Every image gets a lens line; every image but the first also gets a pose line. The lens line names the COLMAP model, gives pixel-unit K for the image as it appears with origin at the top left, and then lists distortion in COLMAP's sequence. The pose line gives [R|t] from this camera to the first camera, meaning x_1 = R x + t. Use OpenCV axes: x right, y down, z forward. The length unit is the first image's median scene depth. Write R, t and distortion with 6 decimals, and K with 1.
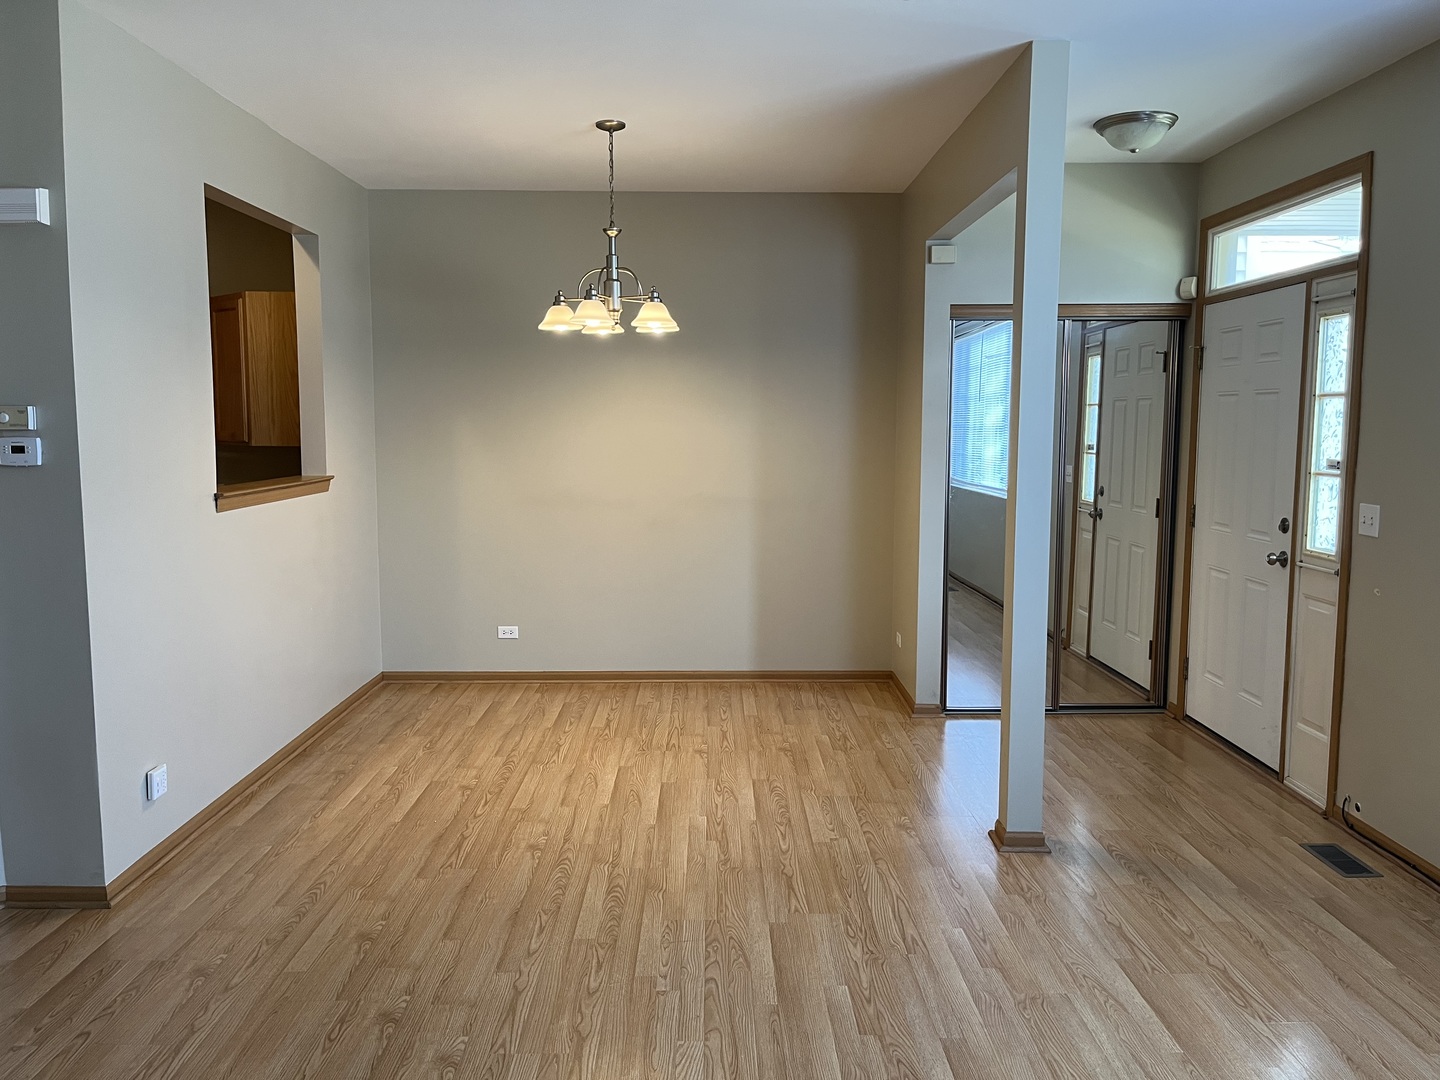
lens RADIAL K [[1088.3, 0, 725.0], [0, 1088.3, 534.0], [0, 0, 1]] dist [0.065930, -0.092708]
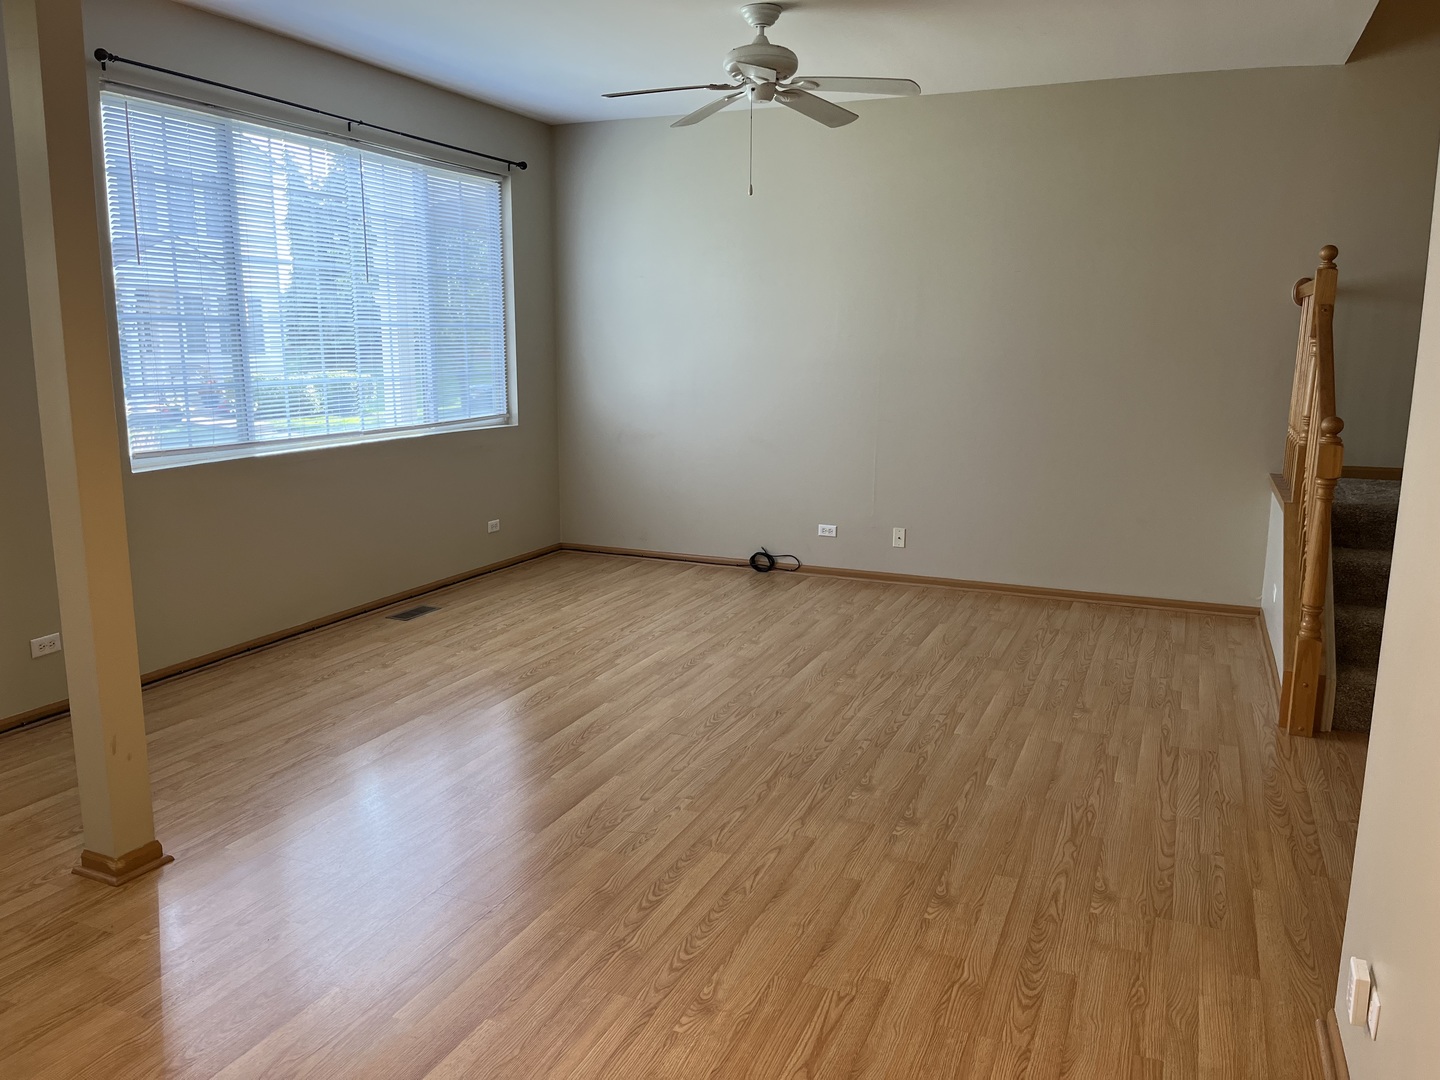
lens RADIAL K [[1088.3, 0, 726.0], [0, 1088.3, 541.3], [0, 0, 1]] dist [0.065930, -0.092708]
pose [[-0.915672, -0.083259, 0.393208, -0.376188], [0.032165, 0.959992, 0.278175, -0.128196], [-0.400637, 0.267364, -0.876360, 1.359289]]
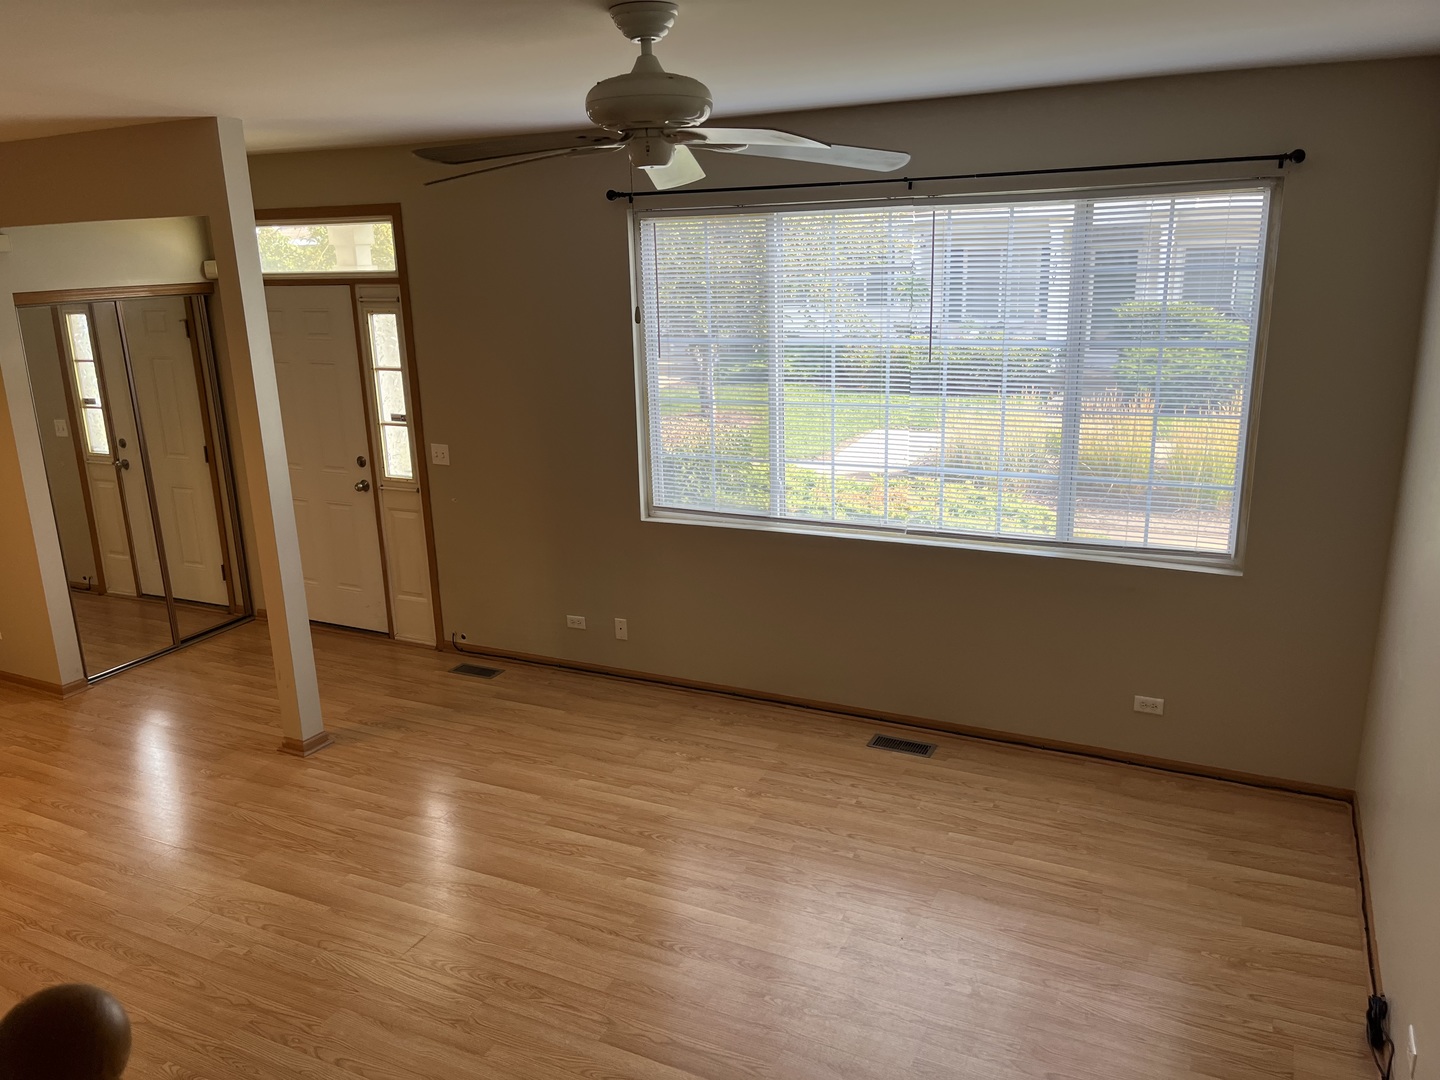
lens RADIAL K [[1088.3, 0, 707.4], [0, 1088.3, 543.9], [0, 0, 1]] dist [0.065930, -0.092708]
pose [[0.456013, -0.248070, 0.854701, -0.534578], [0.122427, 0.968722, 0.215845, -0.163615], [-0.881512, 0.006210, 0.472120, -0.034494]]
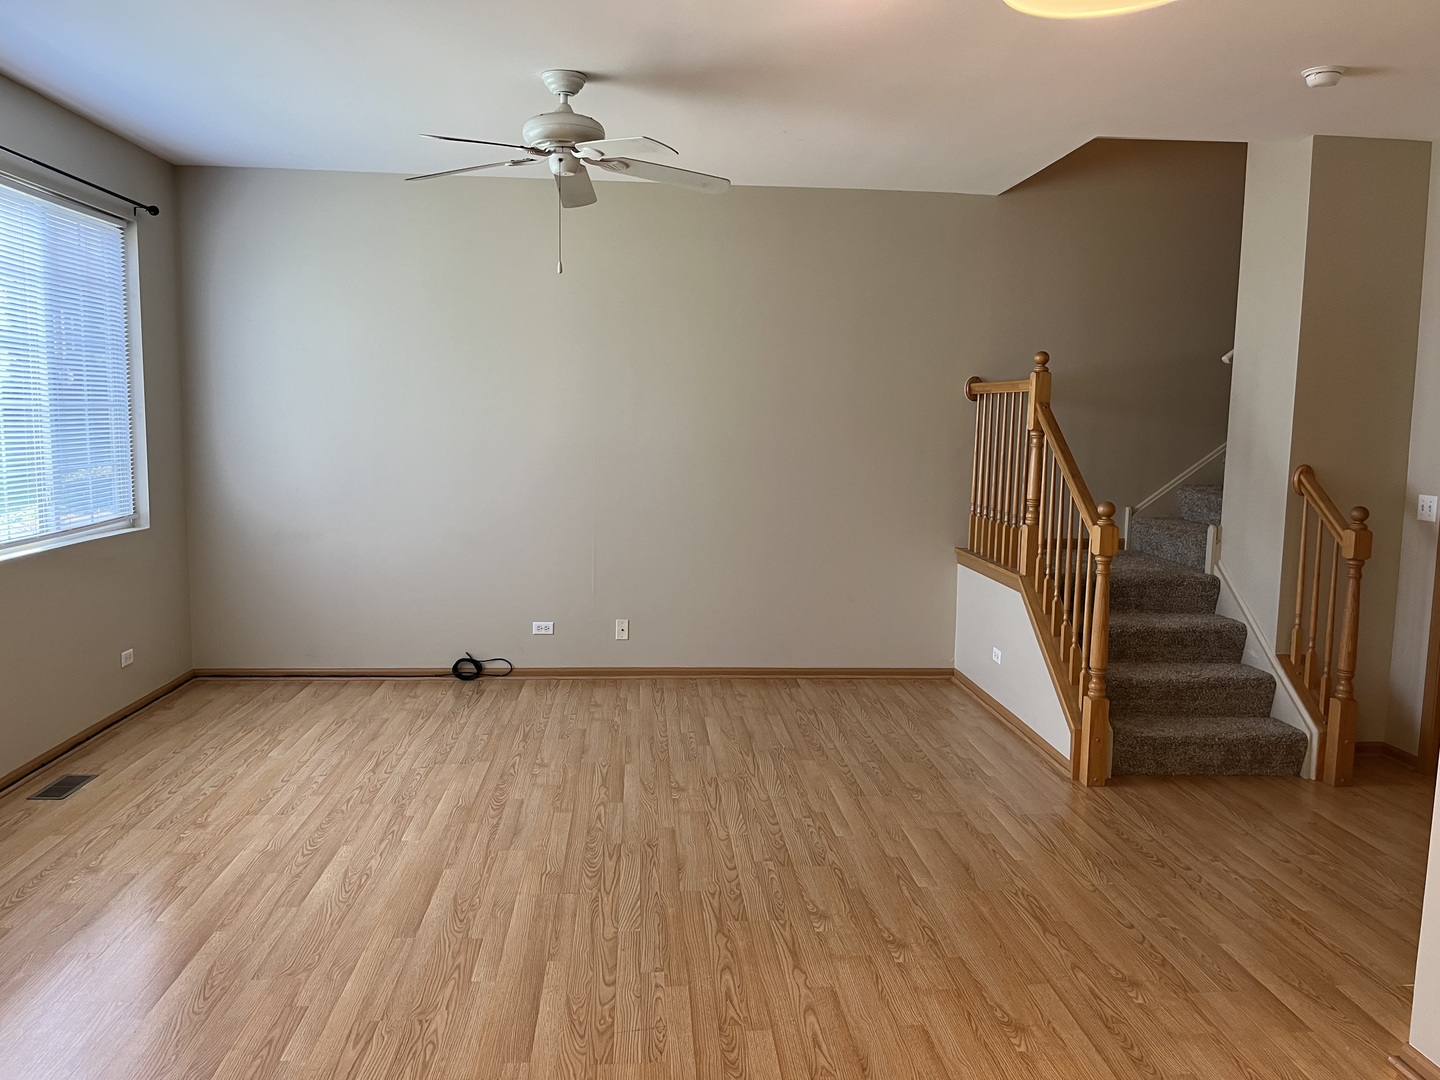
lens RADIAL K [[1088.3, 0, 723.0], [0, 1088.3, 542.6], [0, 0, 1]] dist [0.065930, -0.092708]
pose [[-0.997798, -0.012405, -0.065159, -0.031965], [-0.026307, 0.975800, 0.217077, -0.135868], [0.060889, 0.218313, -0.973977, 1.327982]]
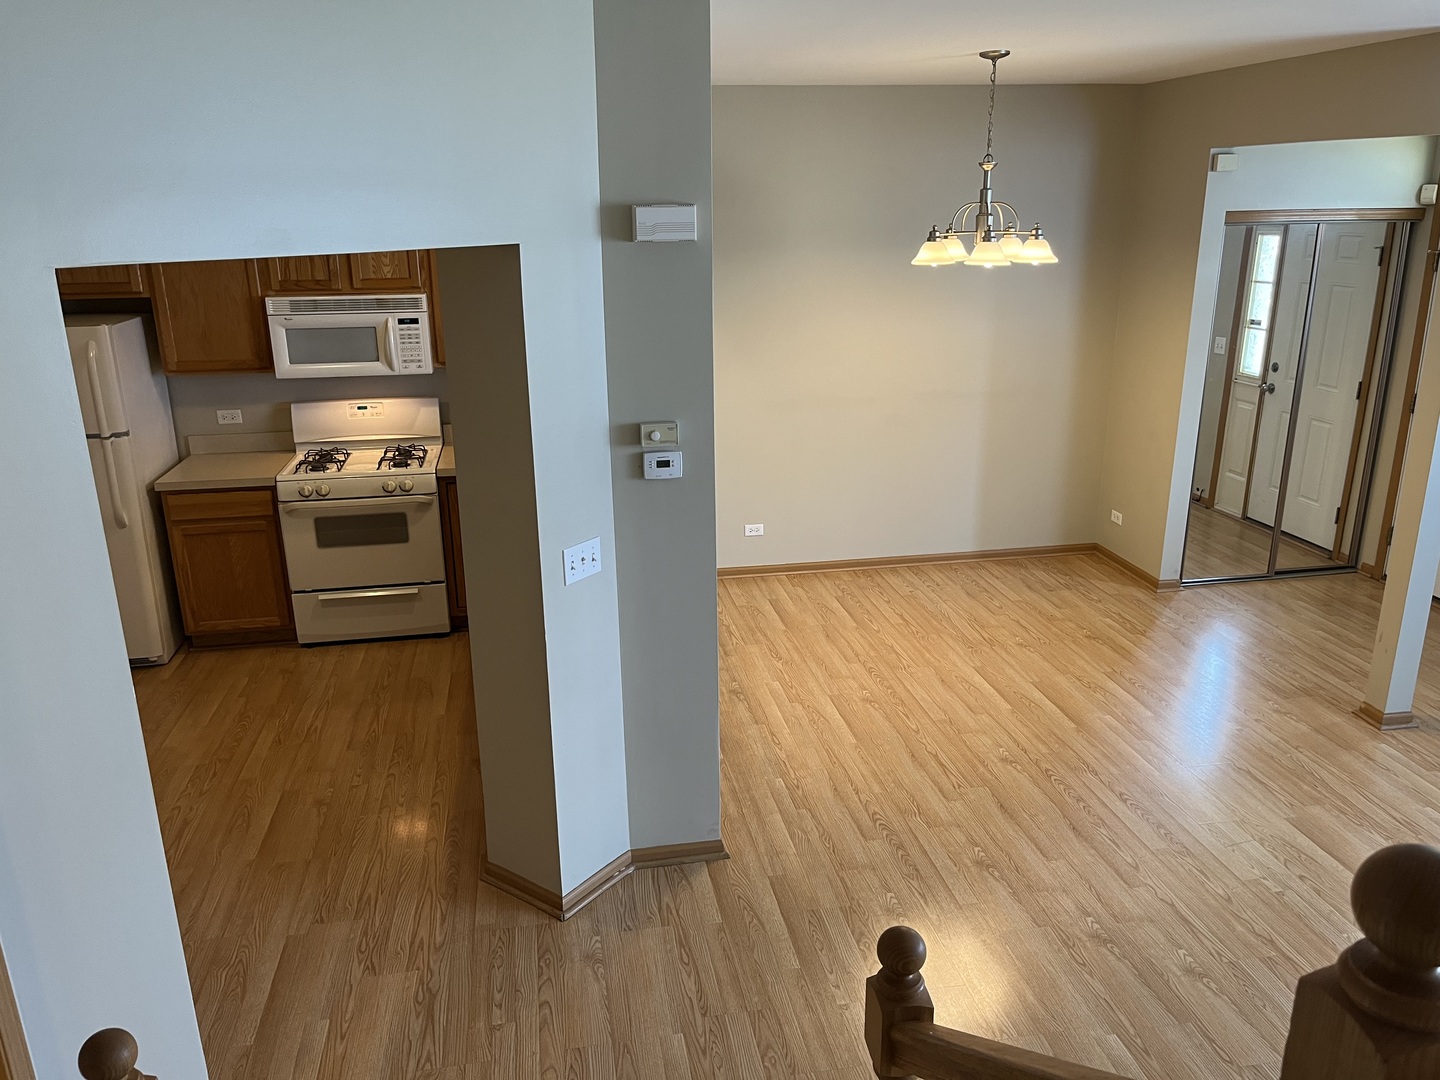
lens RADIAL K [[1088.3, 0, 708.2], [0, 1088.3, 542.8], [0, 0, 1]] dist [0.065930, -0.092708]
pose [[0.988279, -0.061731, 0.139622, -0.580602], [0.032939, 0.979279, 0.199820, -0.161520], [-0.149064, -0.192879, 0.969834, -0.016076]]
